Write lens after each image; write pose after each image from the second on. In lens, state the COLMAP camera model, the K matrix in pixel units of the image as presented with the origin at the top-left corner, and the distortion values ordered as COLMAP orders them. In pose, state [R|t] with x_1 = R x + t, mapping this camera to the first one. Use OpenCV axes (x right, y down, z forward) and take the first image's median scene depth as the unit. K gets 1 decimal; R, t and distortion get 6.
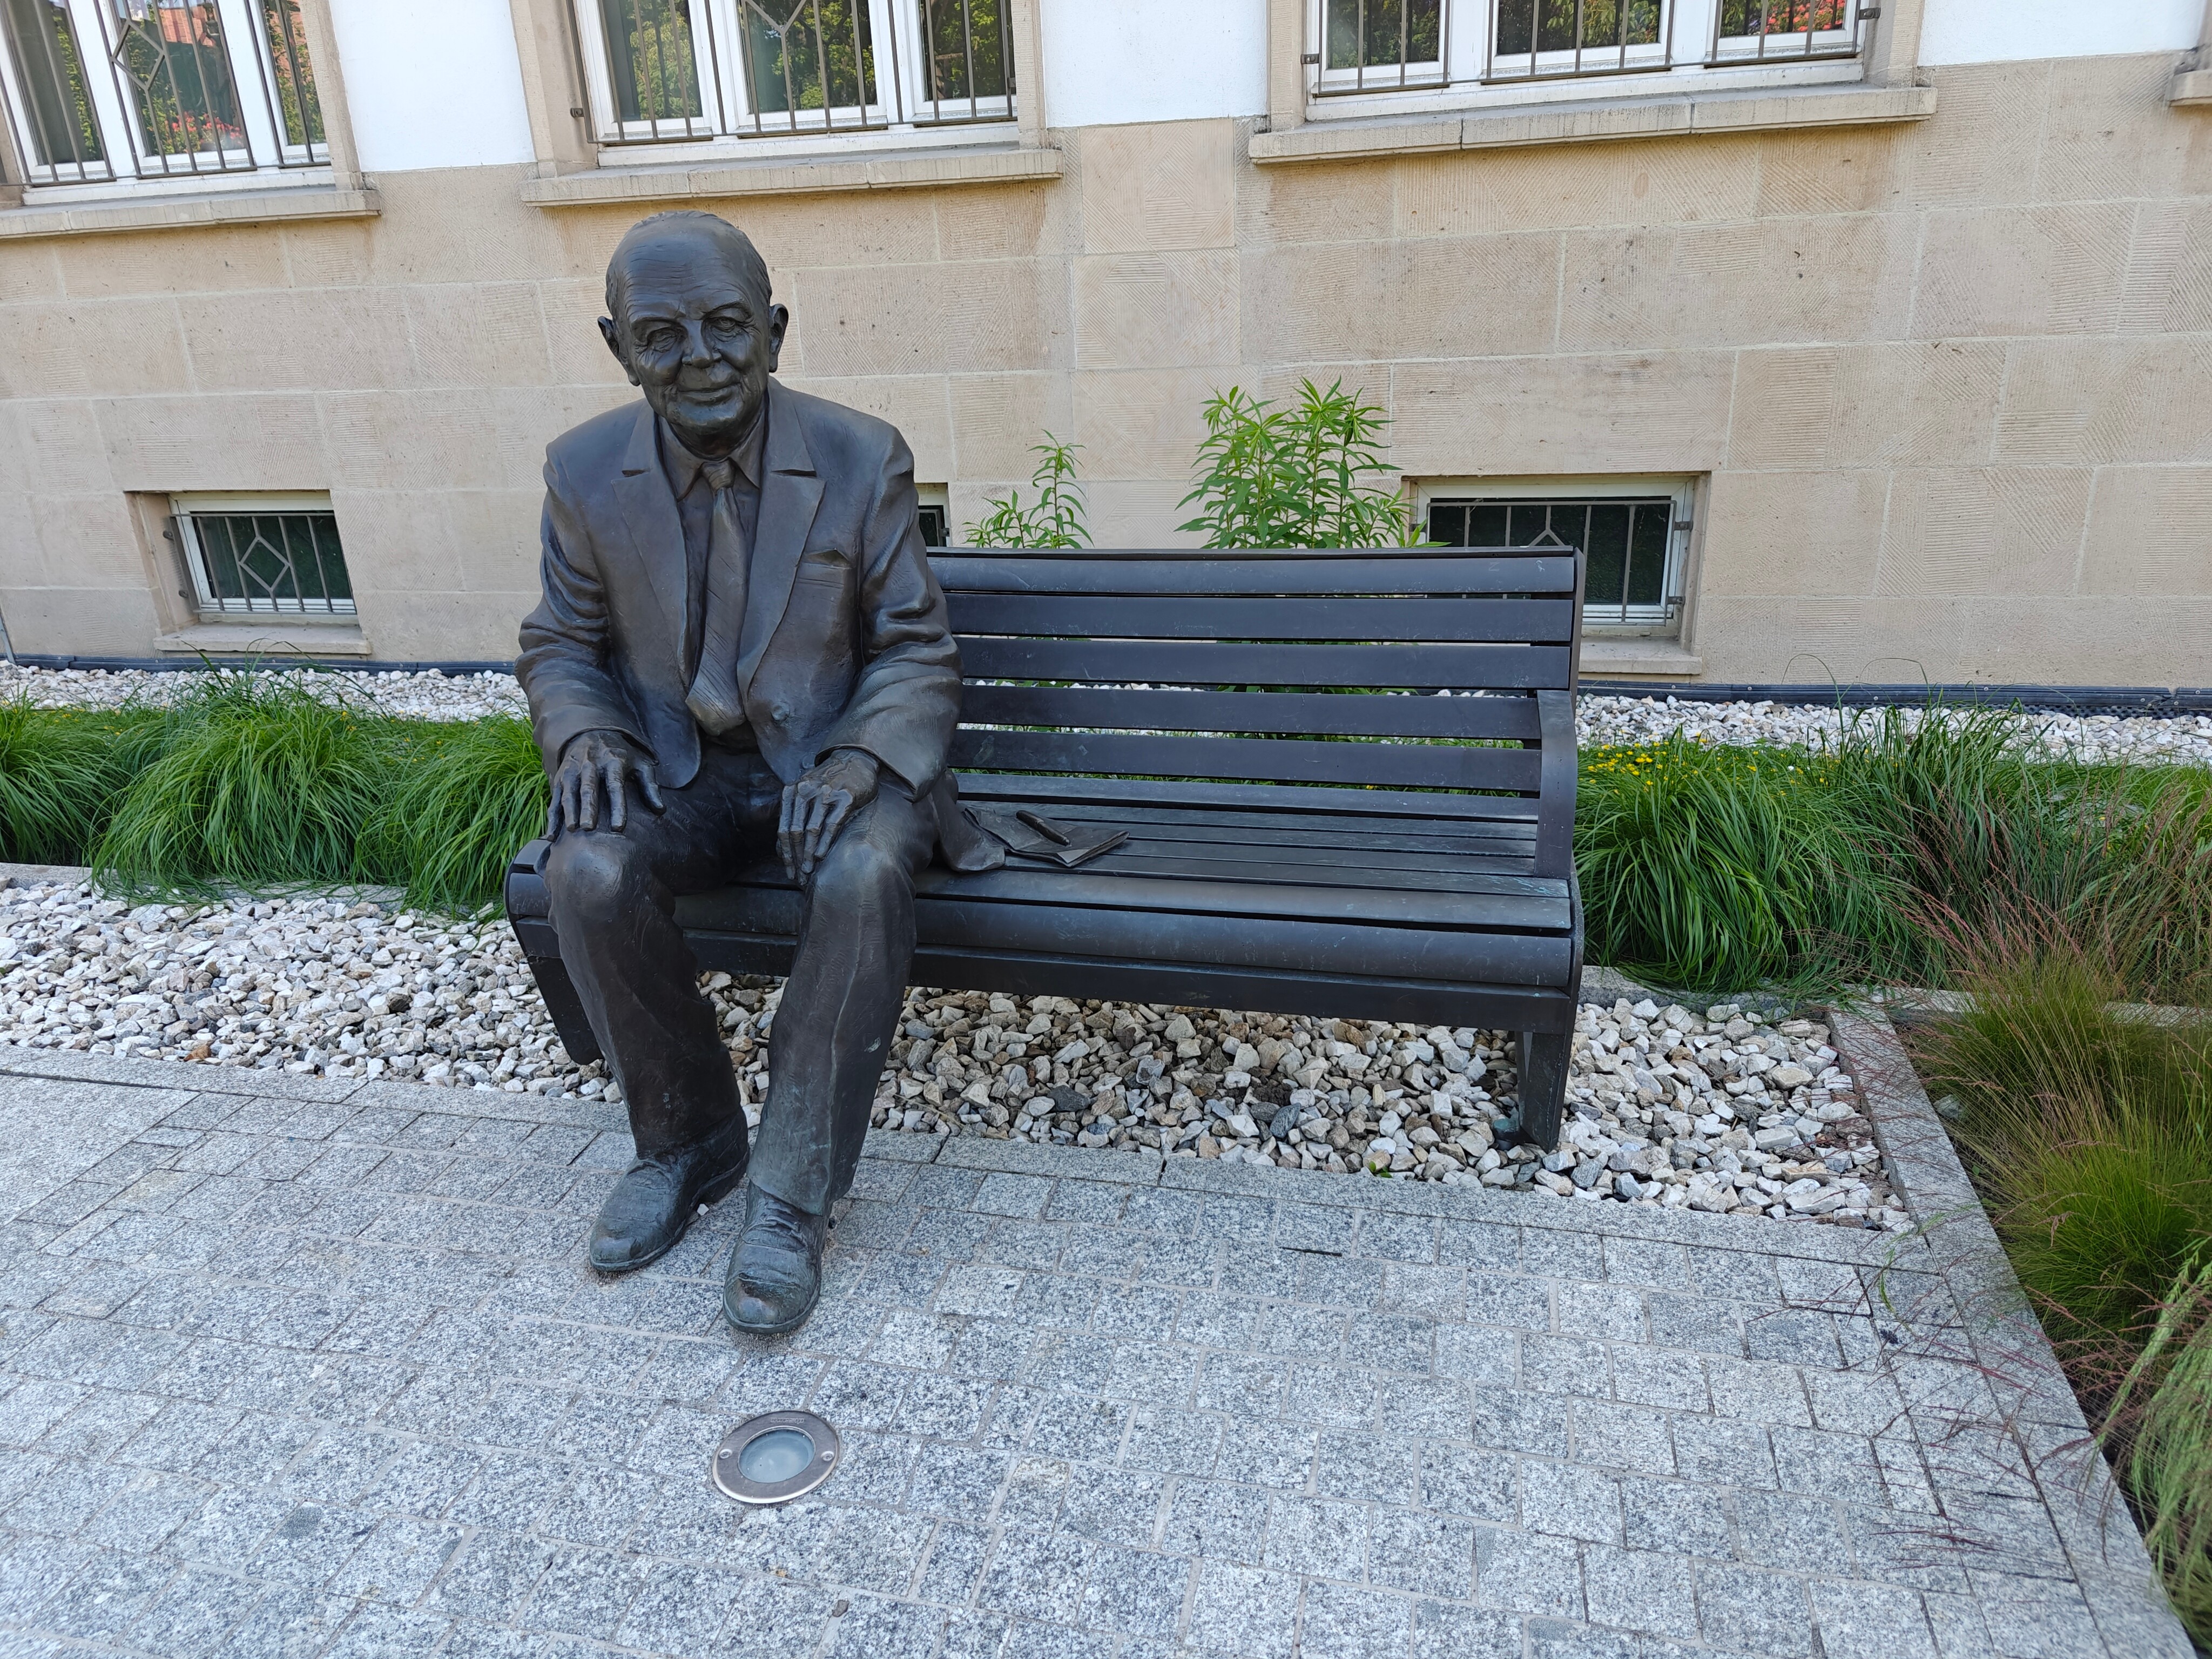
lens RADIAL K [[1493.5, 0, 1106.6], [0, 1493.5, 832.2], [0, 0, 1]] dist [0.041807, -0.042841]
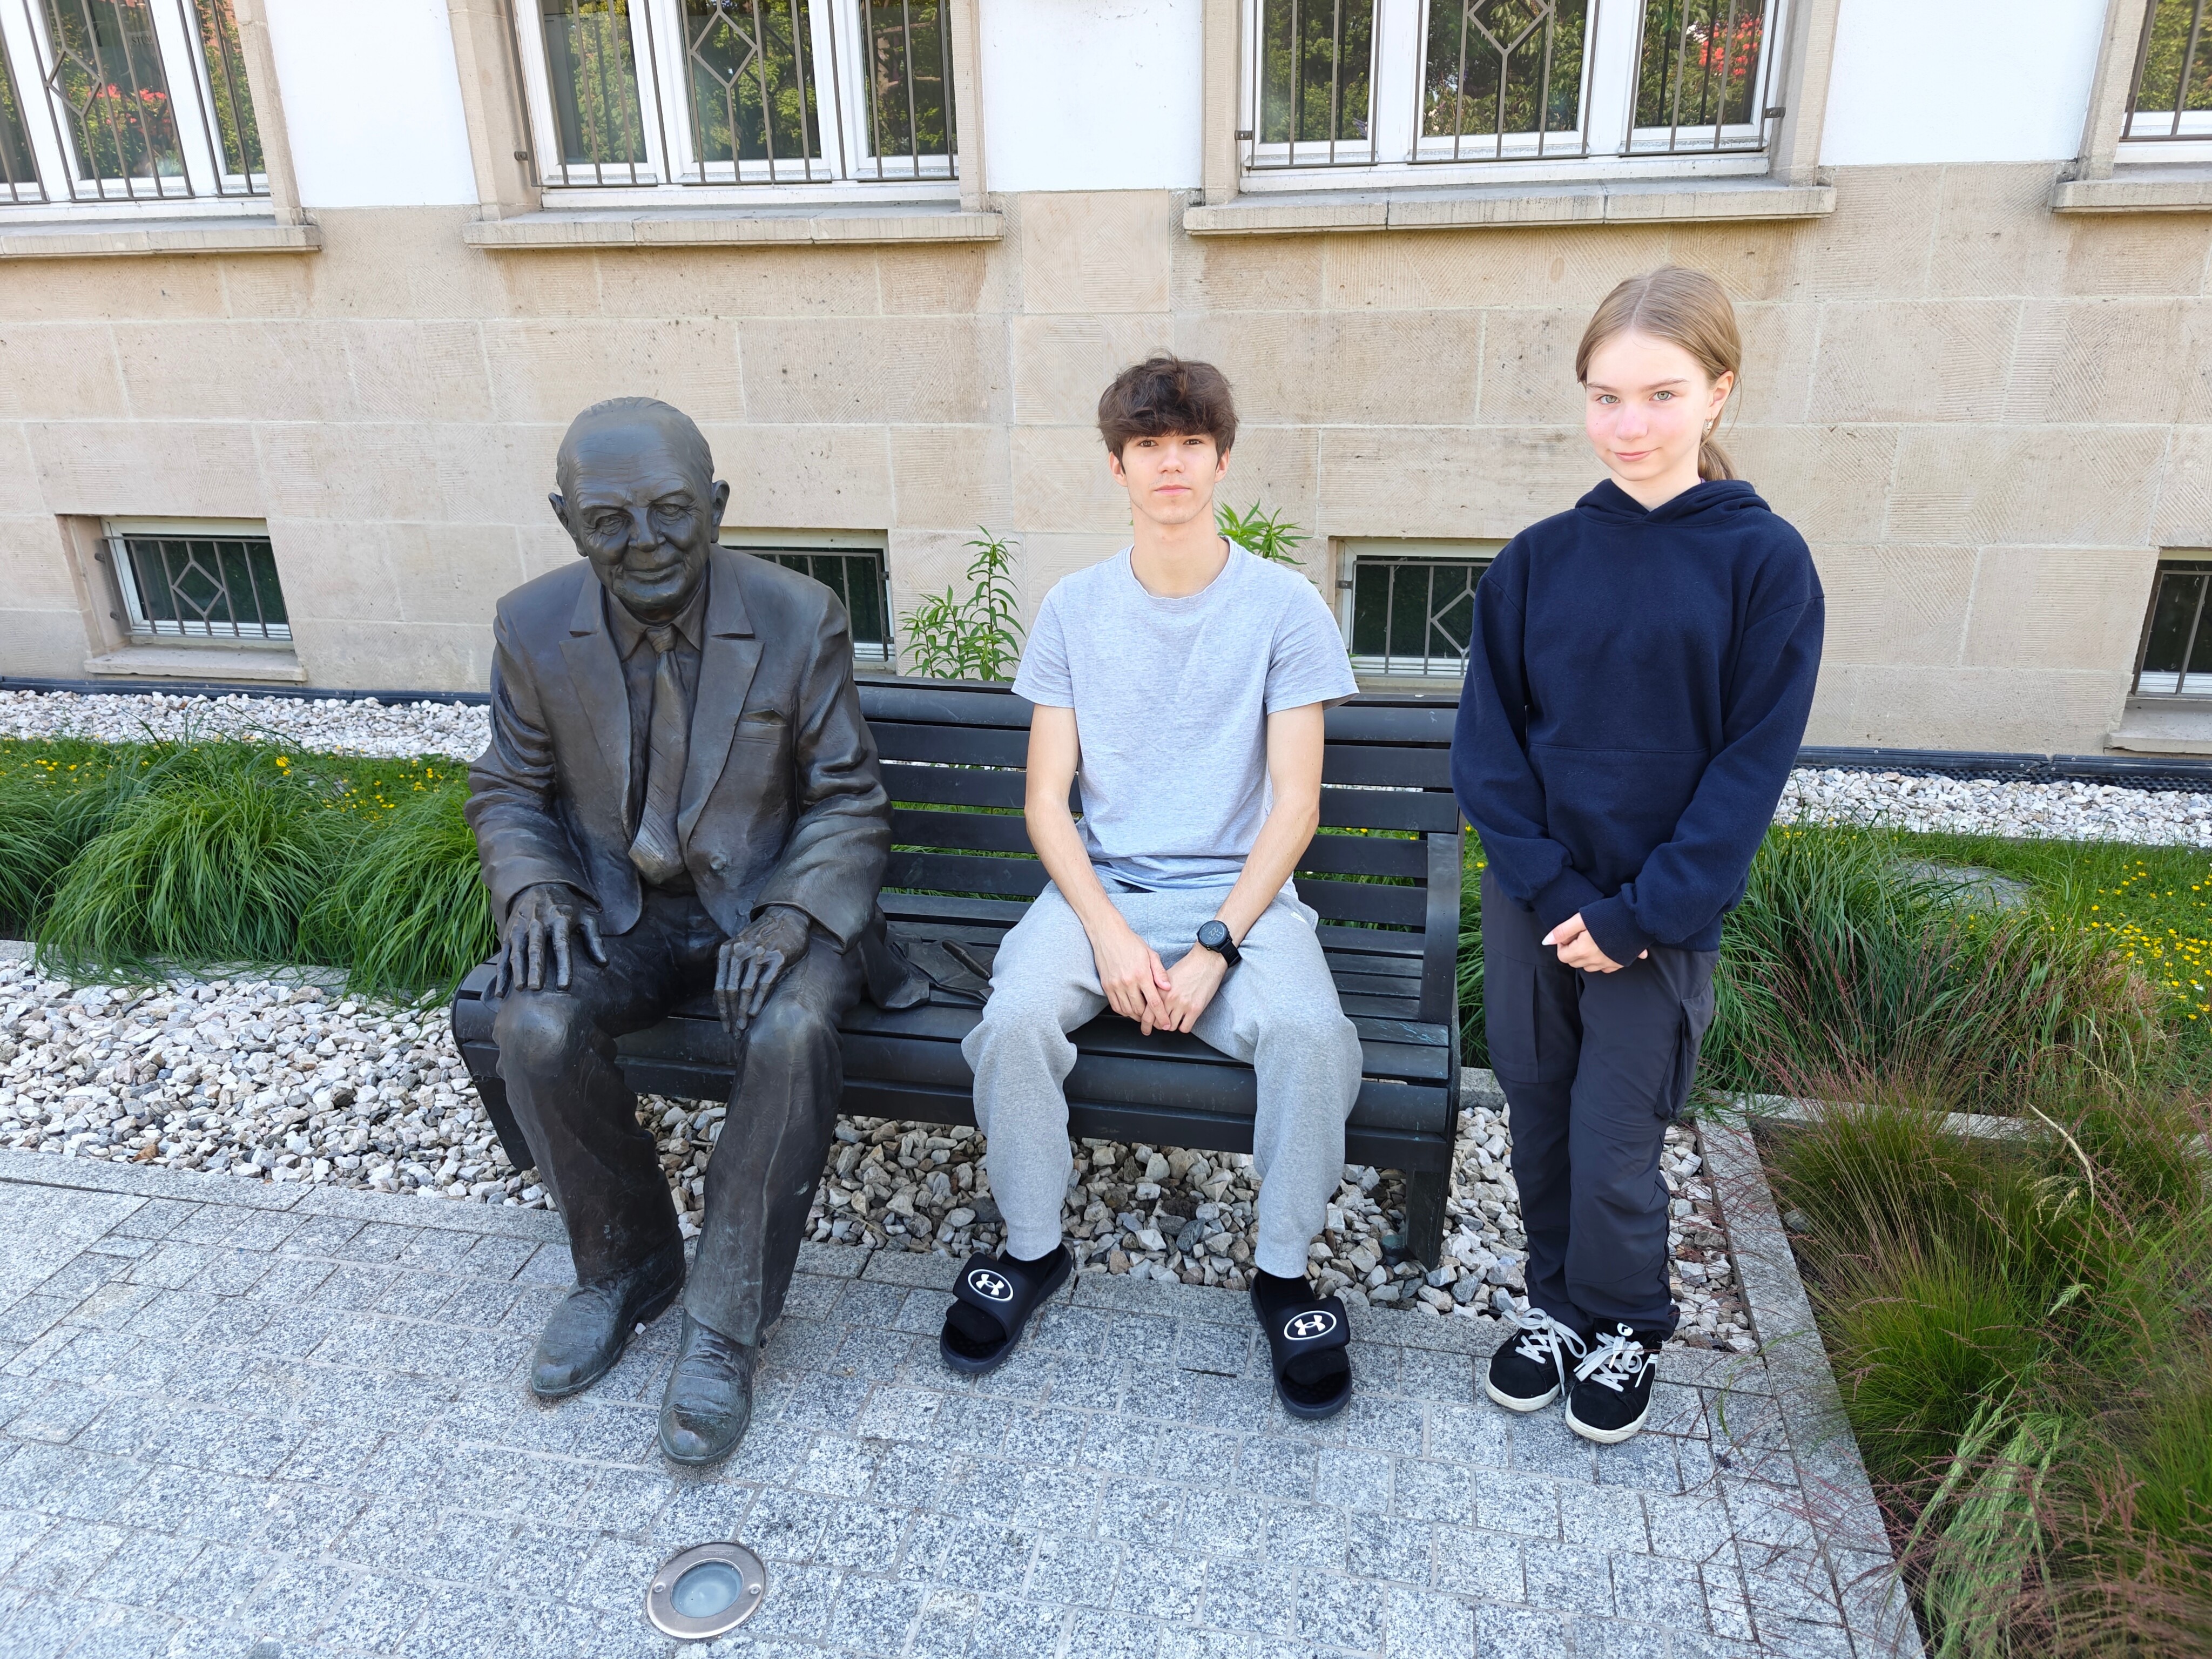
lens RADIAL K [[1493.5, 0, 1109.0], [0, 1493.5, 823.9], [0, 0, 1]] dist [0.041807, -0.042841]
pose [[0.999149, 0.010145, 0.039974, 0.013416], [-0.010390, 0.999928, 0.005942, -0.095801], [-0.039911, -0.006352, 0.999183, -0.060329]]
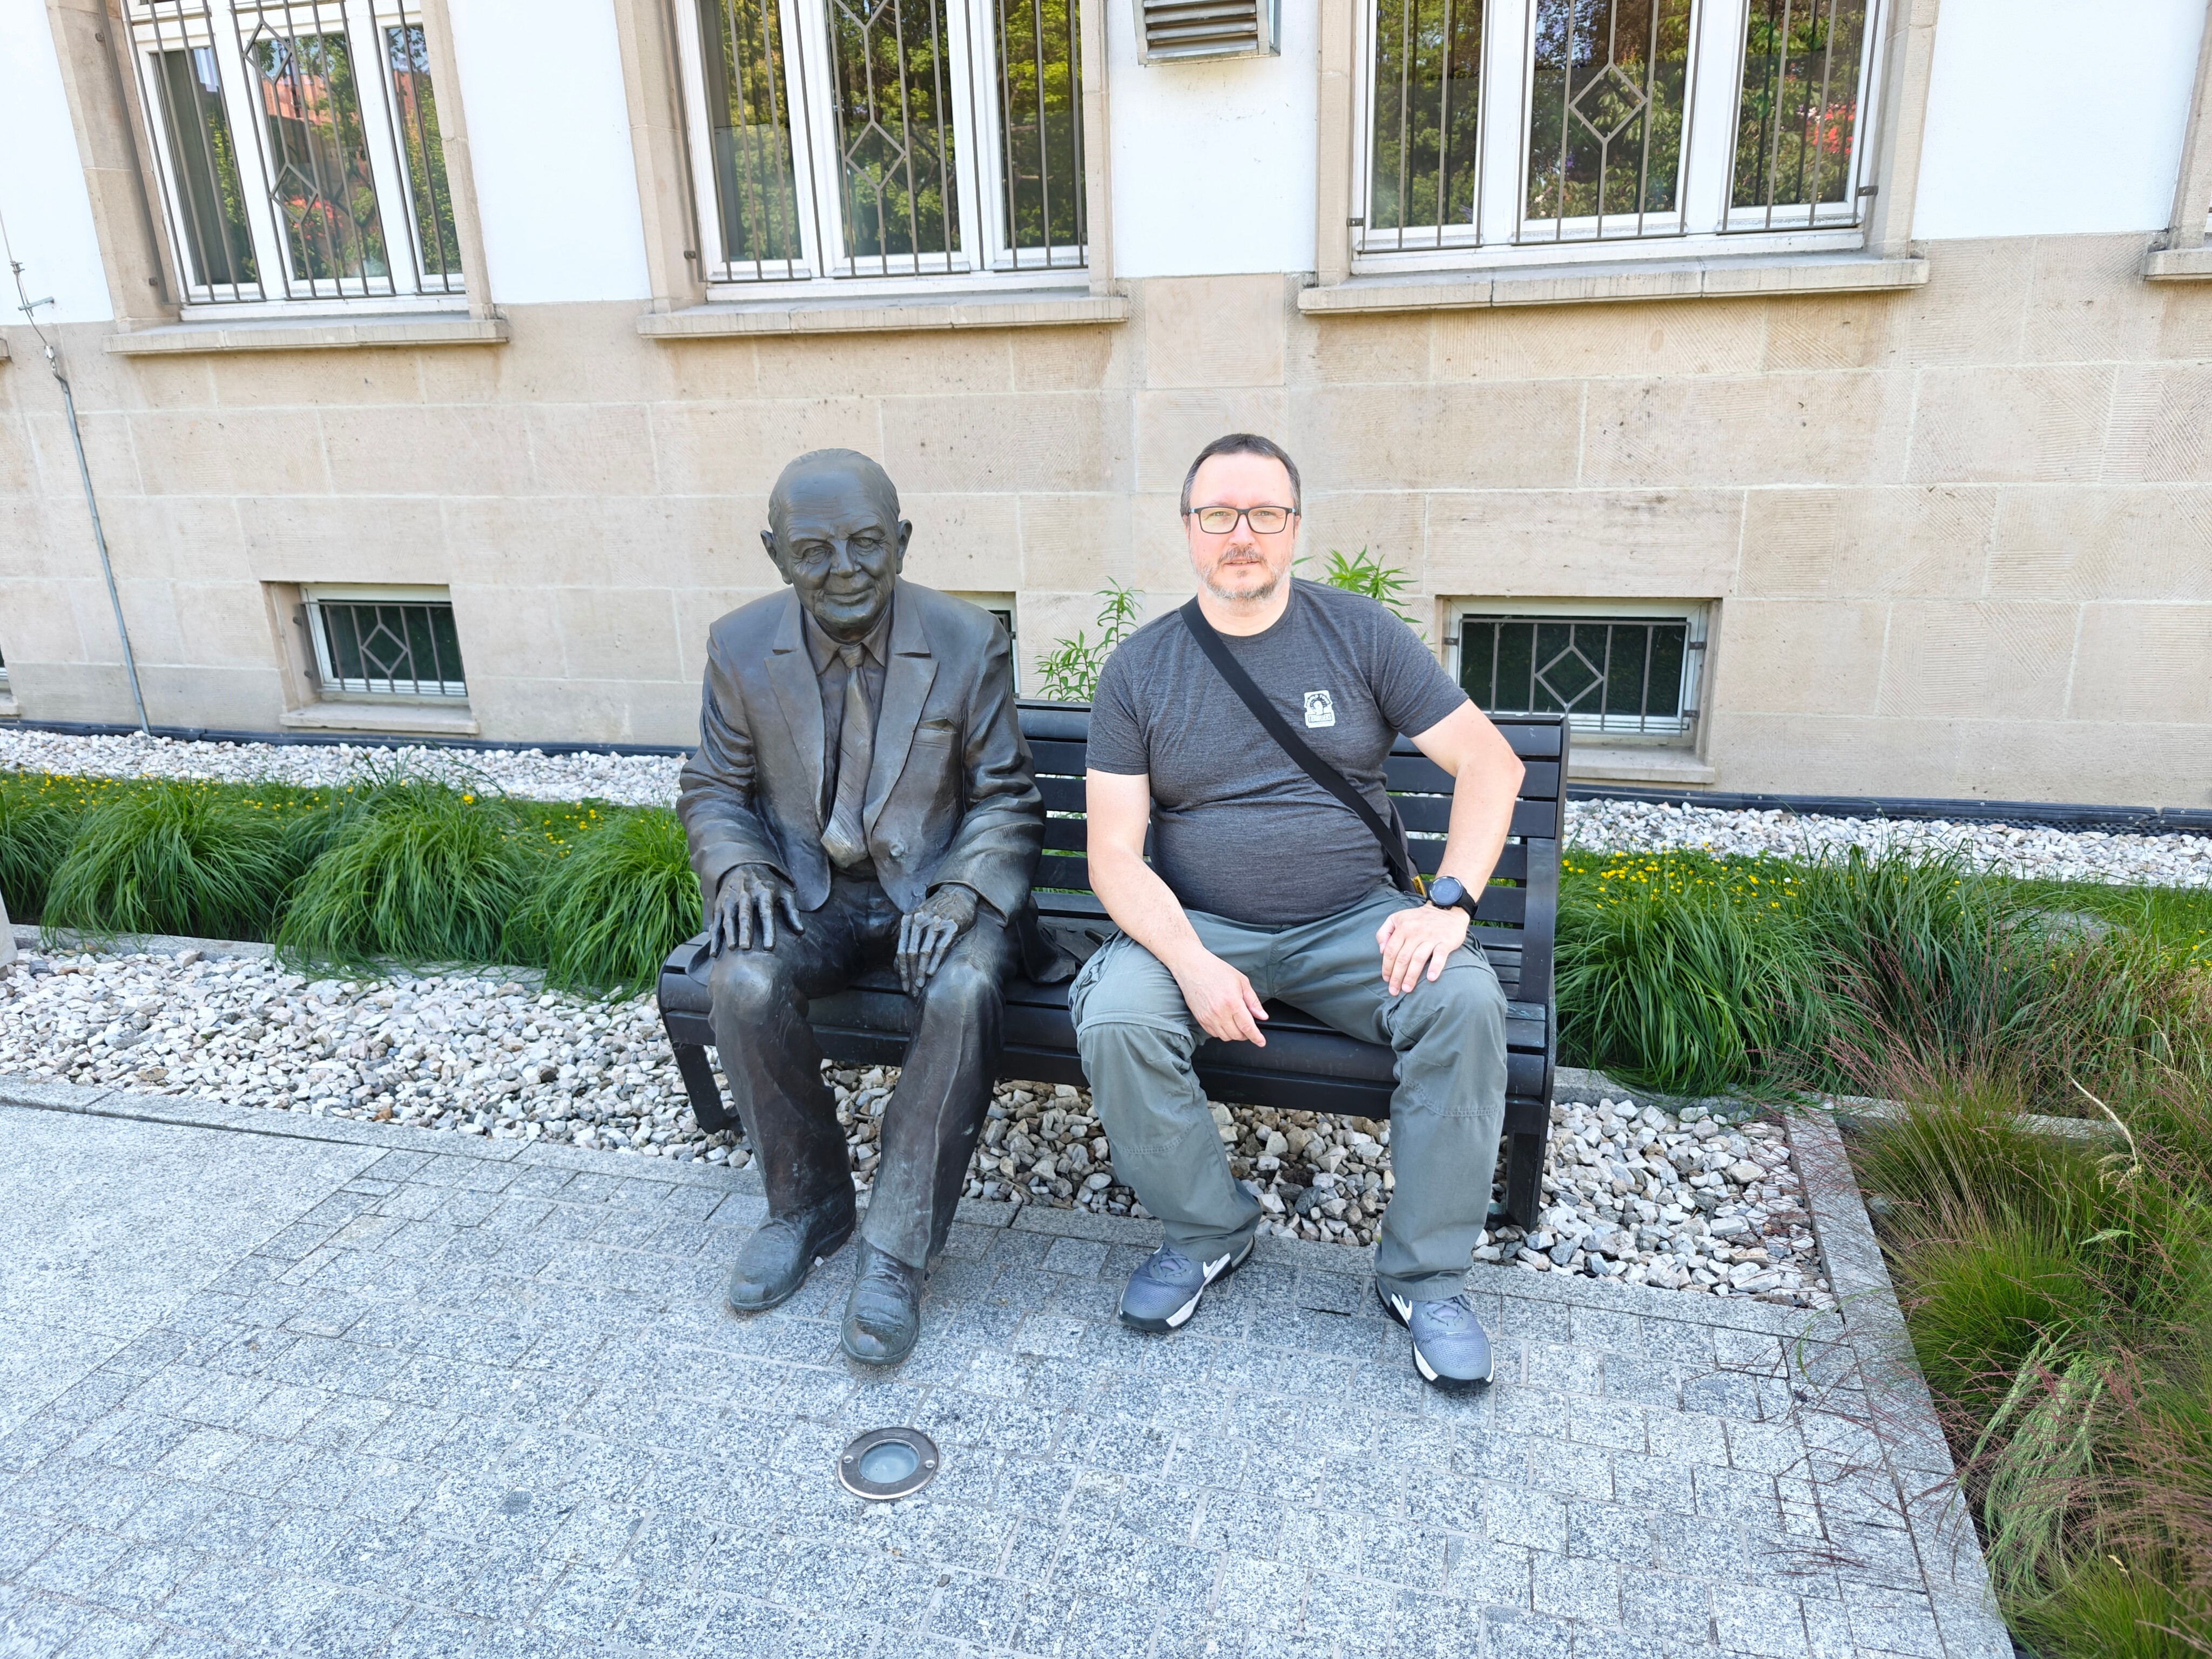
lens RADIAL K [[1493.5, 0, 1110.3], [0, 1493.5, 826.8], [0, 0, 1]] dist [0.041807, -0.042841]
pose [[0.999383, 0.020691, -0.028393, -0.007582], [-0.021901, 0.998835, -0.042995, -0.041241], [0.027471, 0.043591, 0.998672, -0.173824]]
